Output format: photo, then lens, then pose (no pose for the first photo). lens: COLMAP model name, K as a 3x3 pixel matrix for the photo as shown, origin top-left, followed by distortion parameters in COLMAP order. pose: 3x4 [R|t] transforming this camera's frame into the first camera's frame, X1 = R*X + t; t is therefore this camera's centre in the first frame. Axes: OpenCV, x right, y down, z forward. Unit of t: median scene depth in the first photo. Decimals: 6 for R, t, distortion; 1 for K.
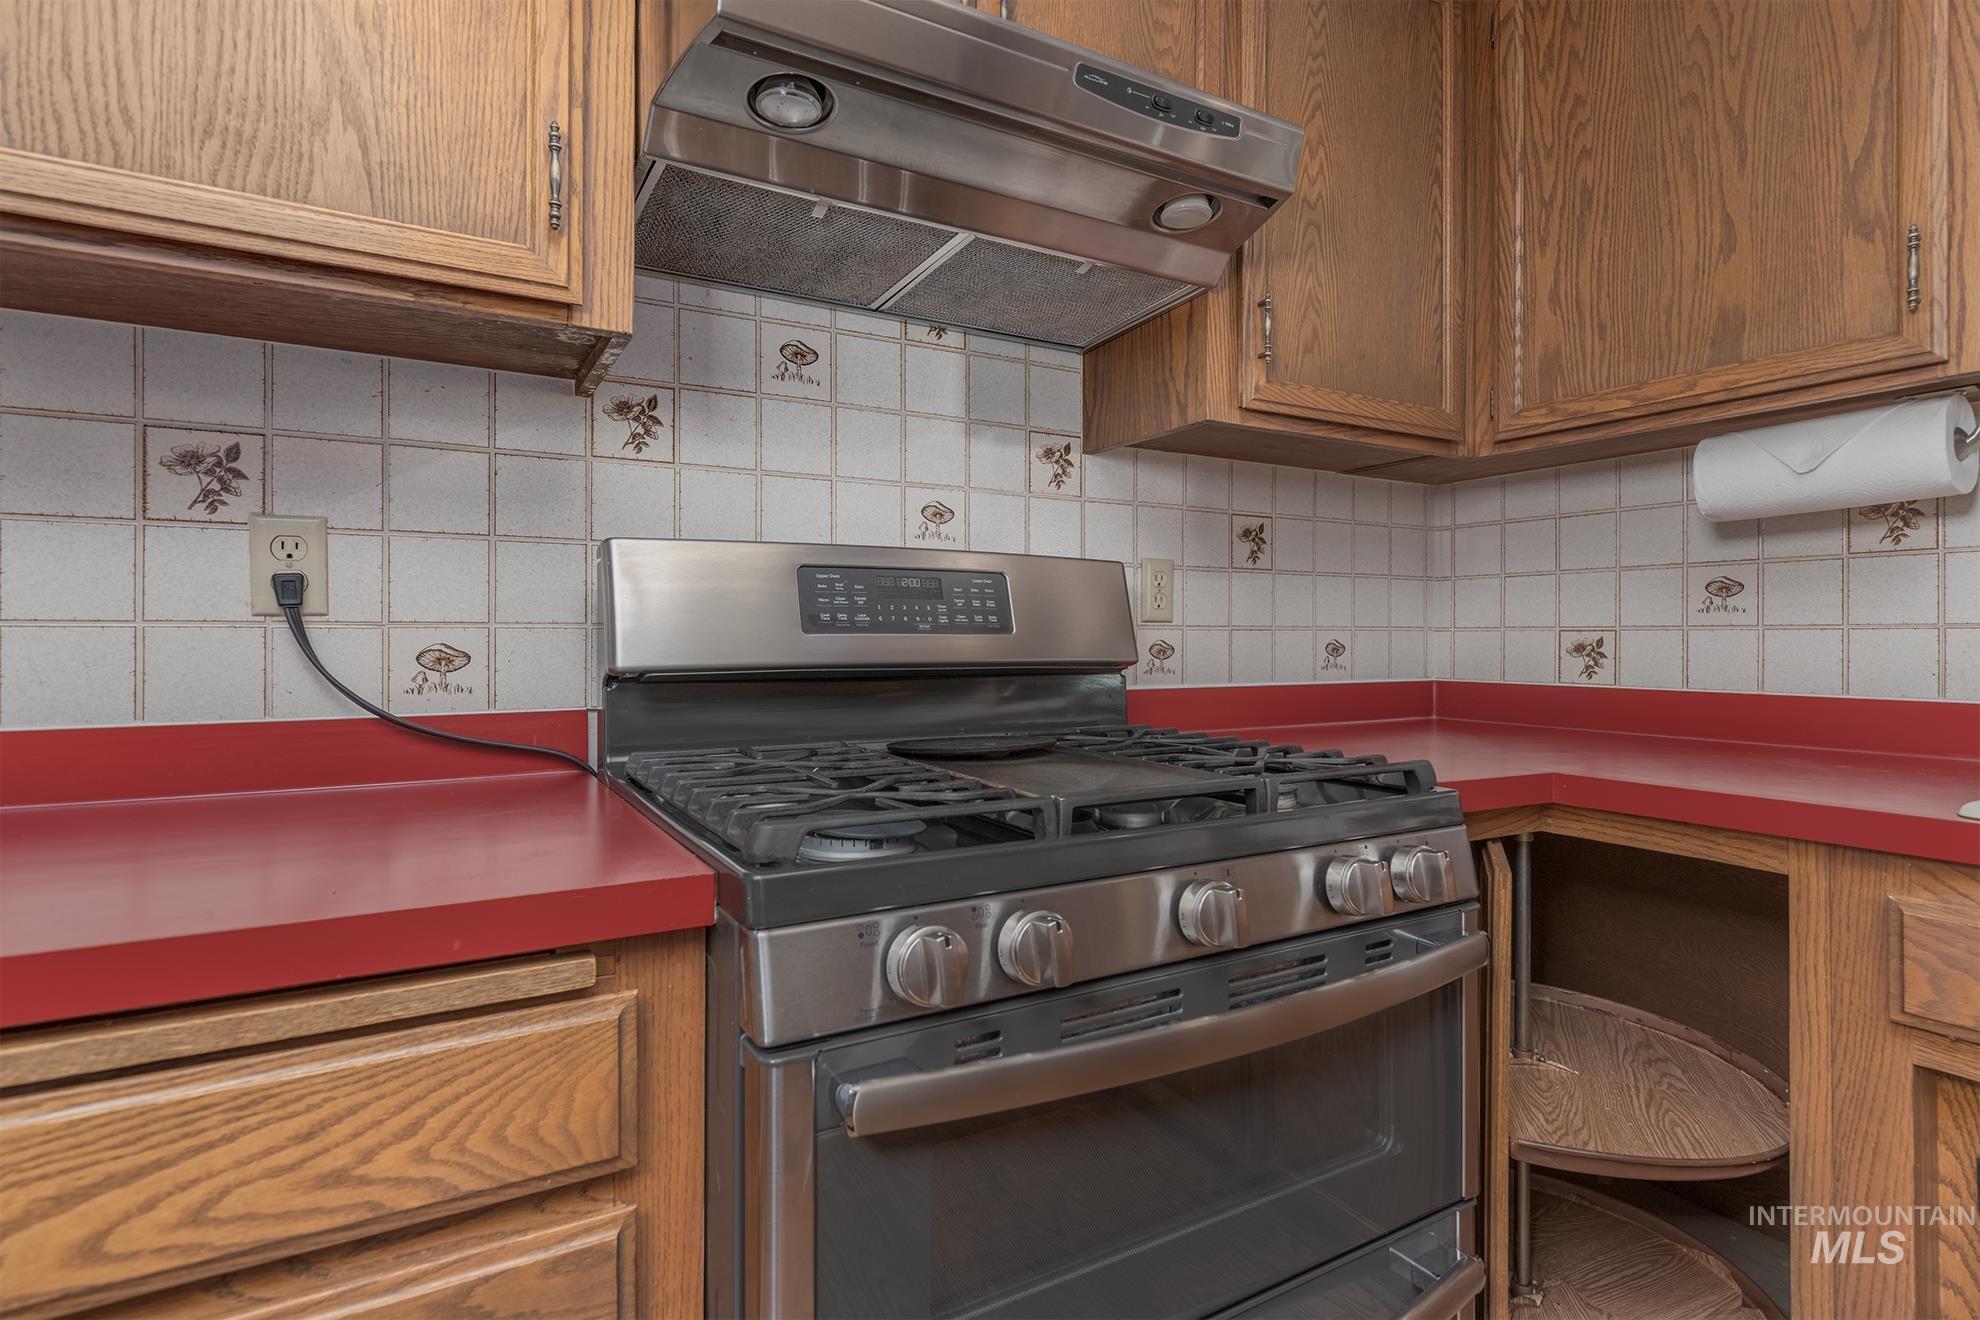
lens RADIAL K [[977.4, 0, 987.4], [0, 977.4, 633.3], [0, 0, 1]] dist [0.002553, 0.000303]
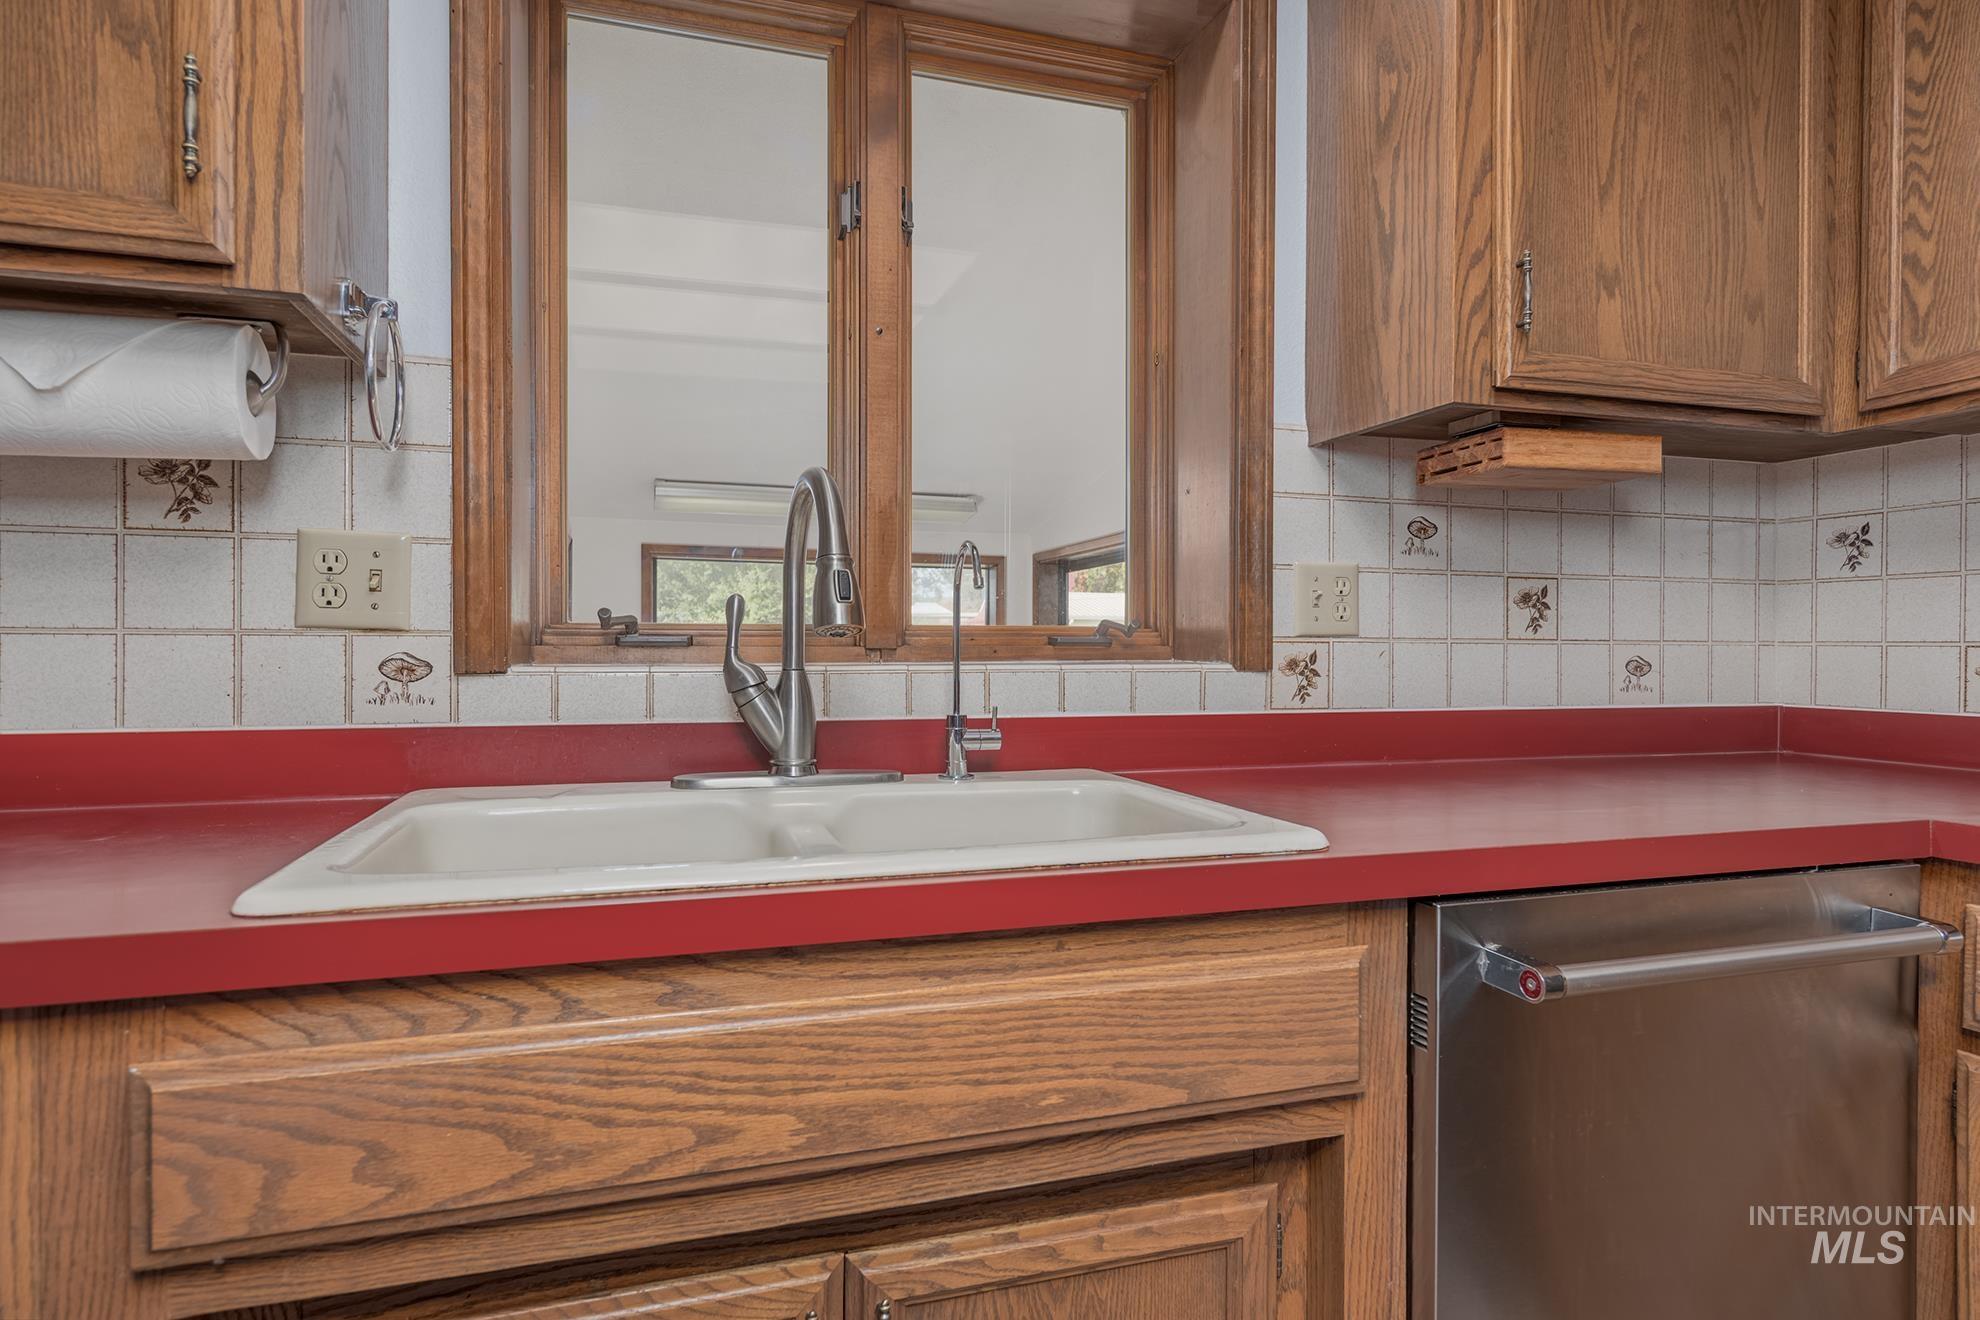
lens RADIAL K [[1083.8, 0, 988.9], [0, 1083.8, 653.8], [0, 0, 1]] dist [0.005299, -0.000514]
pose [[0.214369, -0.003916, 0.976745, 0.313807], [-0.007172, 0.999959, 0.005583, 0.001017], [-0.976726, -0.008202, 0.214332, 0.281068]]
